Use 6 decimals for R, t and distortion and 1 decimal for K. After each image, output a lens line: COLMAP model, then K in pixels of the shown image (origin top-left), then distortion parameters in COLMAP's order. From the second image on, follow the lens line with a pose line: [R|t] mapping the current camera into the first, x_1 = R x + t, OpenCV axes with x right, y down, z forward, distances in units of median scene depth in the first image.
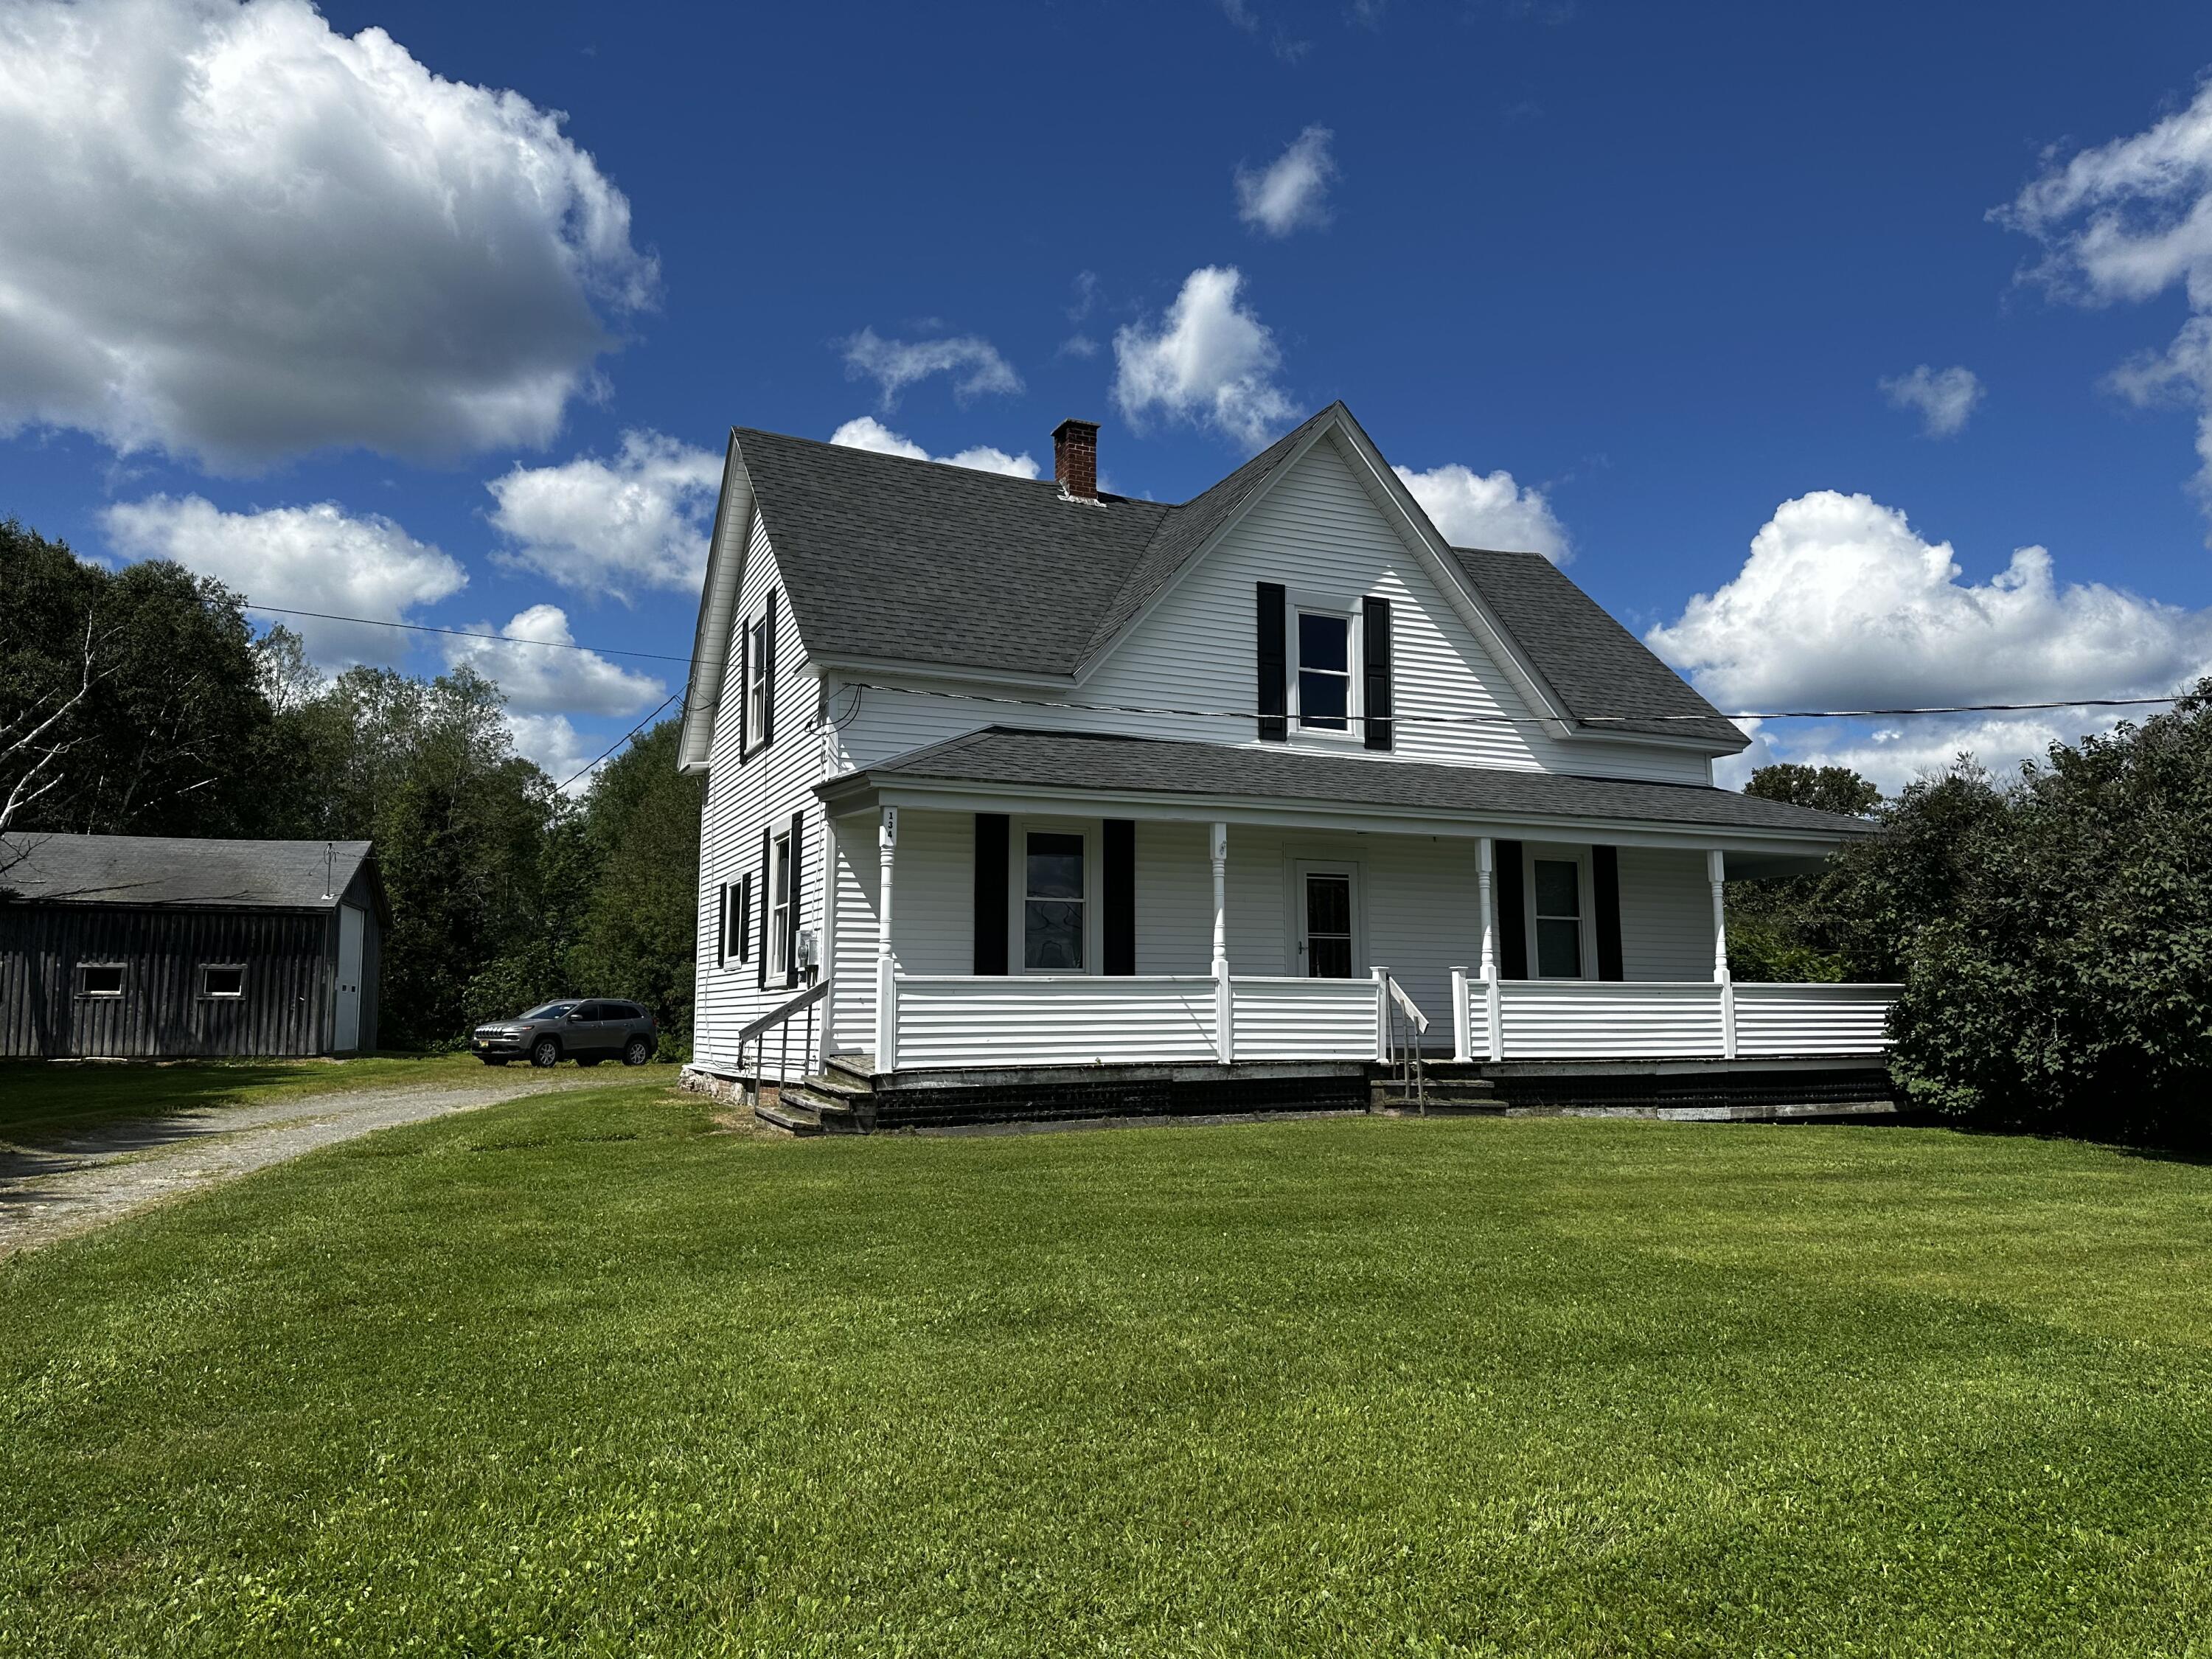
lens RADIAL K [[1590.4, 0, 1108.2], [0, 1590.4, 790.7], [0, 0, 1]] dist [0.096611, -0.140969]
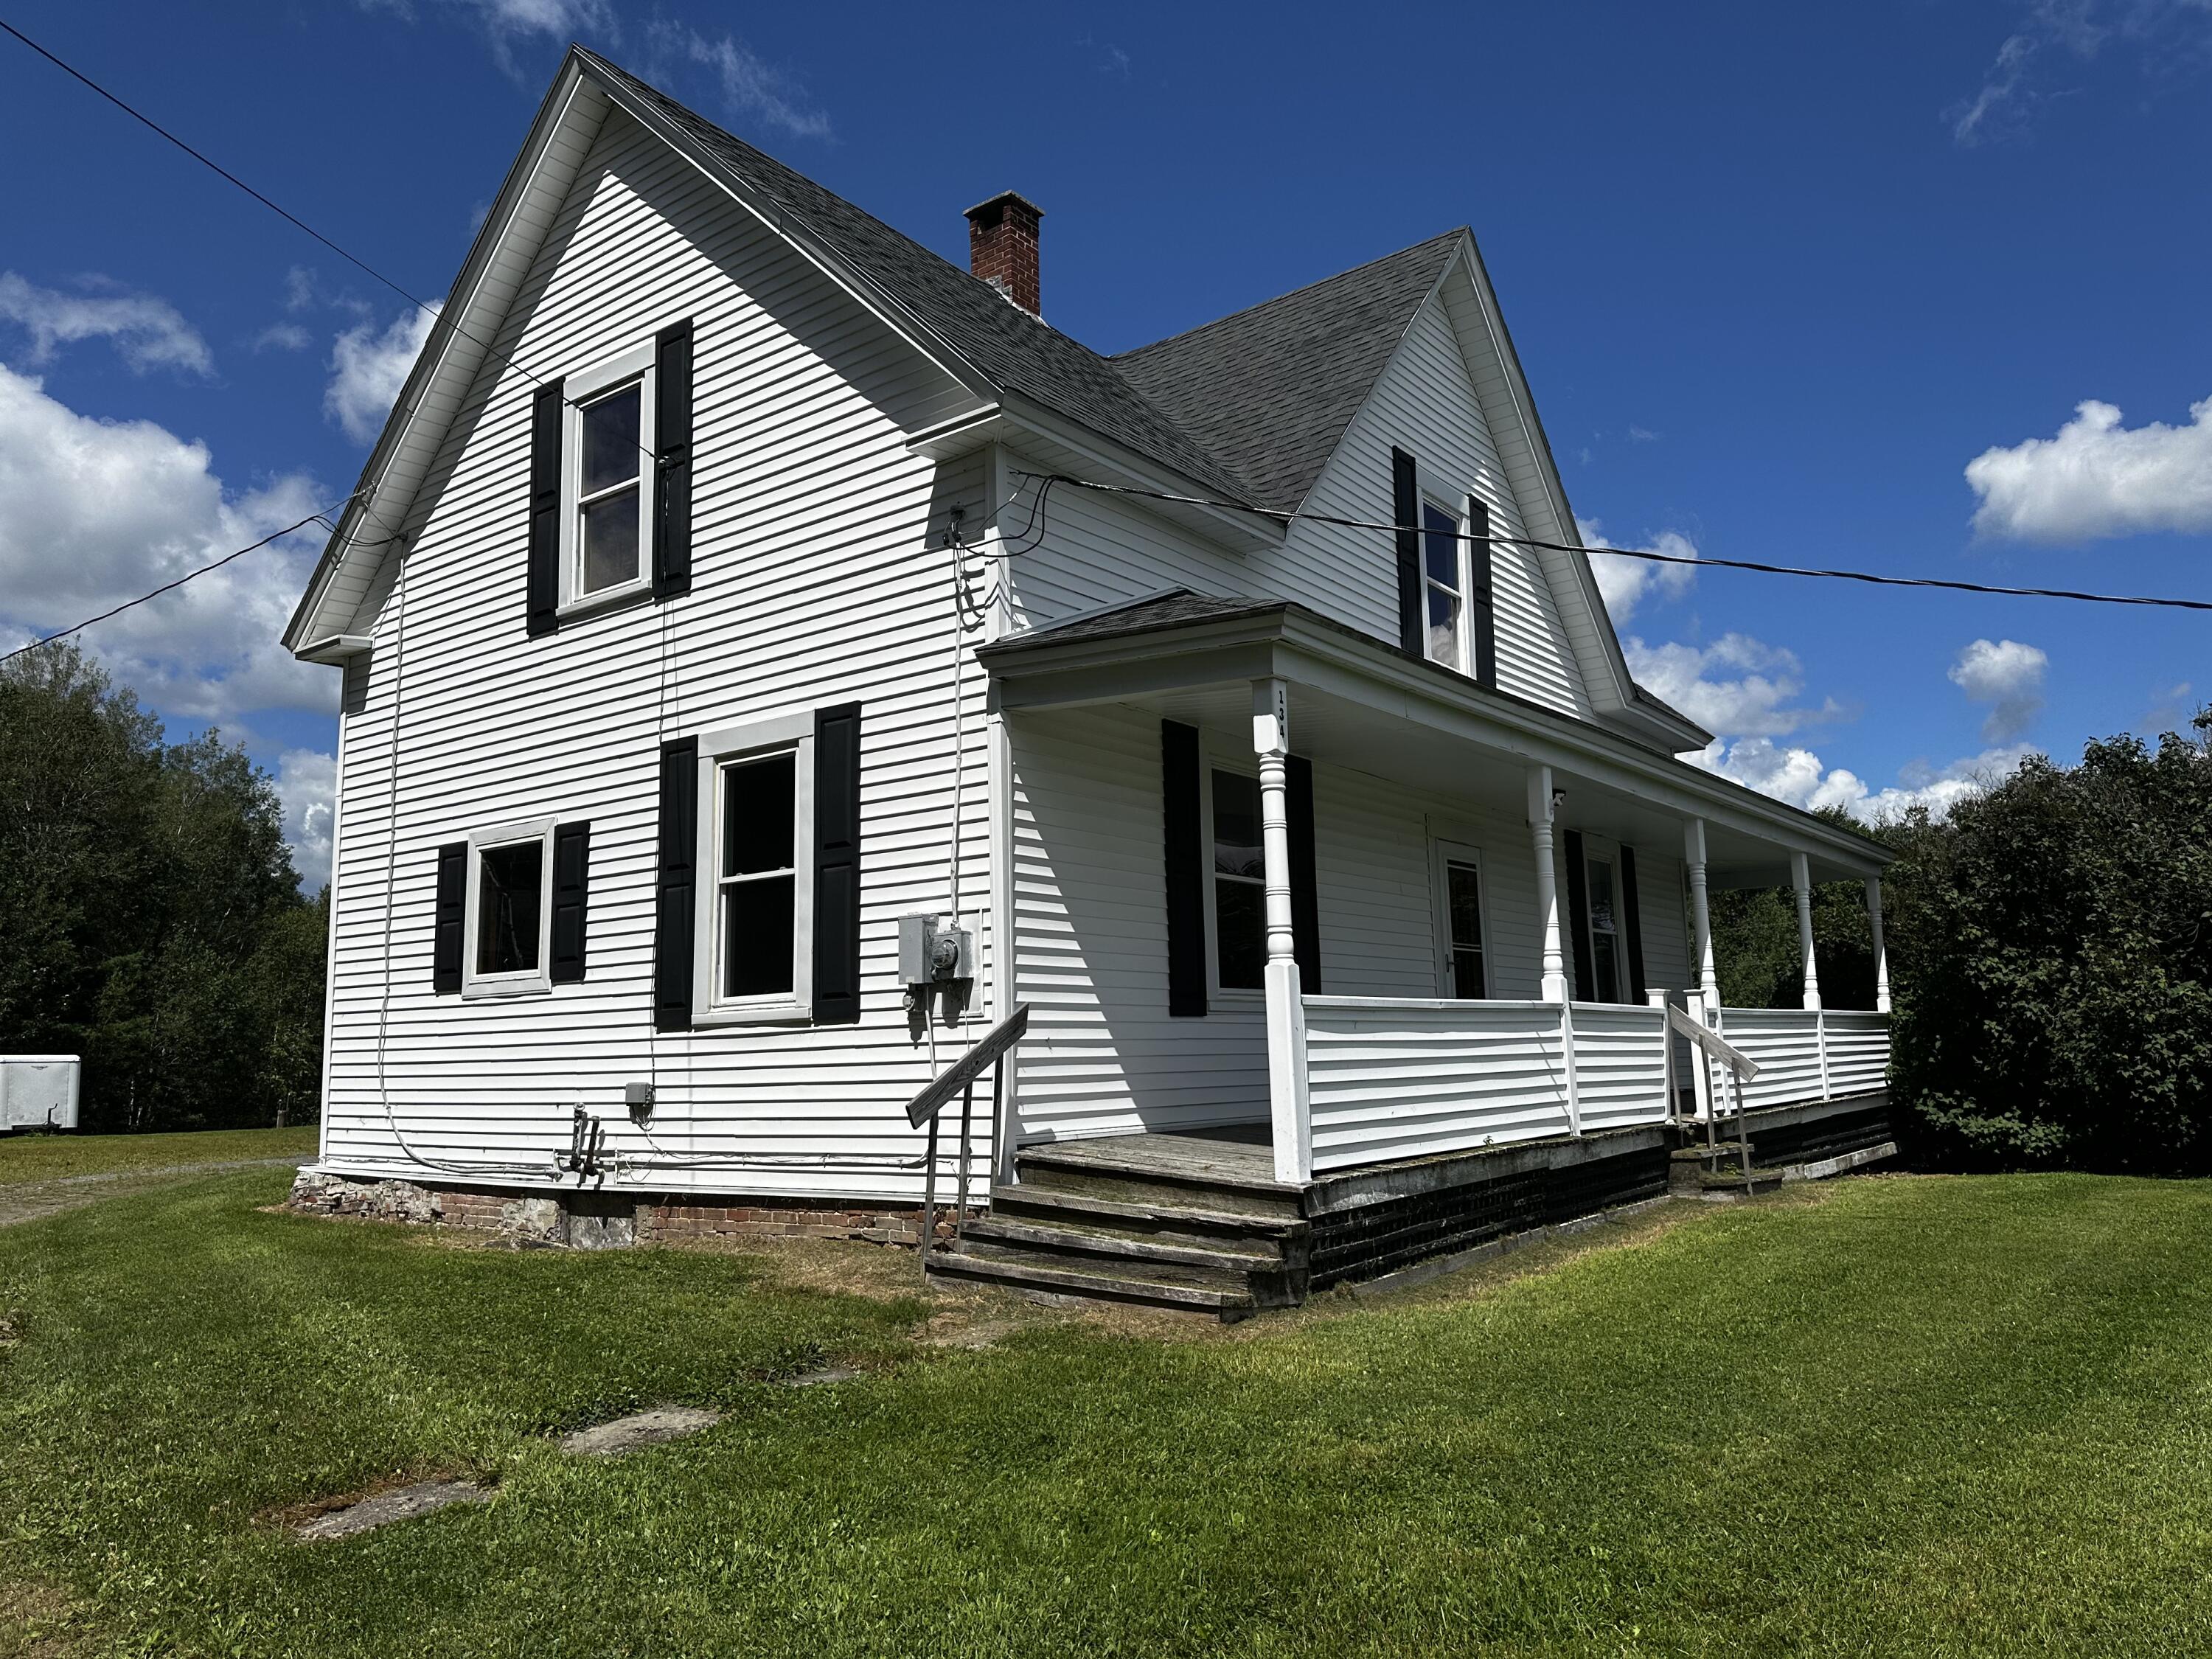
lens RADIAL K [[1590.4, 0, 1108.2], [0, 1590.4, 790.7], [0, 0, 1]] dist [0.096611, -0.140969]
pose [[0.878406, 0.061864, 0.473894, -0.339757], [-0.050690, 0.998053, -0.036331, 0.053402], [-0.475219, 0.007892, 0.879832, 0.427331]]
